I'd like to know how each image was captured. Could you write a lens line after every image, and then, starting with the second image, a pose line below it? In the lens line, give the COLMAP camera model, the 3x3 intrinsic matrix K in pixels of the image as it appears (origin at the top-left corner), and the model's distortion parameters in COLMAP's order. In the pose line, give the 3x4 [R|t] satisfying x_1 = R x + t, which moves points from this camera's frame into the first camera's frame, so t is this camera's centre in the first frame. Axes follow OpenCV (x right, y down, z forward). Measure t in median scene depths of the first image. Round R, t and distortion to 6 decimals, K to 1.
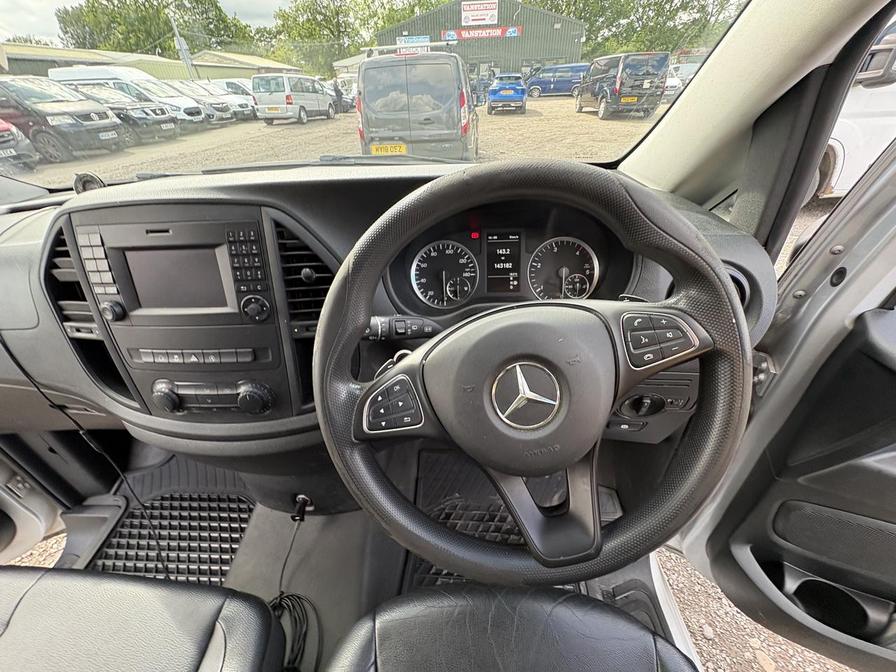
lens RADIAL K [[356.2, 0, 452.9], [0, 356.2, 334.7], [0, 0, 1]] dist [-0.001279, 0.000851]
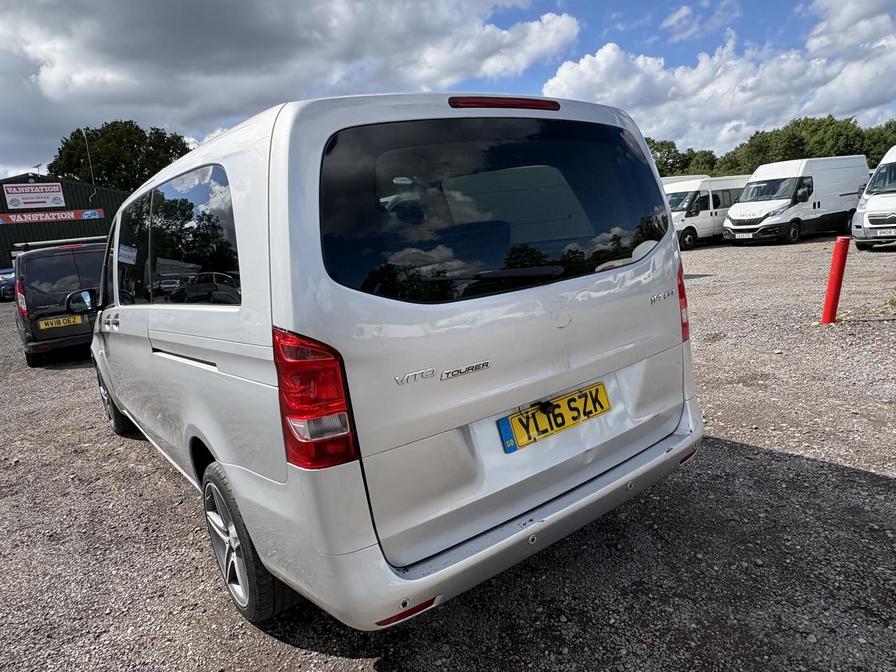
lens RADIAL K [[599.2, 0, 457.3], [0, 599.2, 340.4], [0, 0, 1]] dist [0.003344, 0.000265]
pose [[0.760868, -0.157359, 0.629538, -0.128839], [0.431919, 0.846835, -0.310350, 0.168991], [-0.484278, 0.508045, 0.712296, -0.230661]]
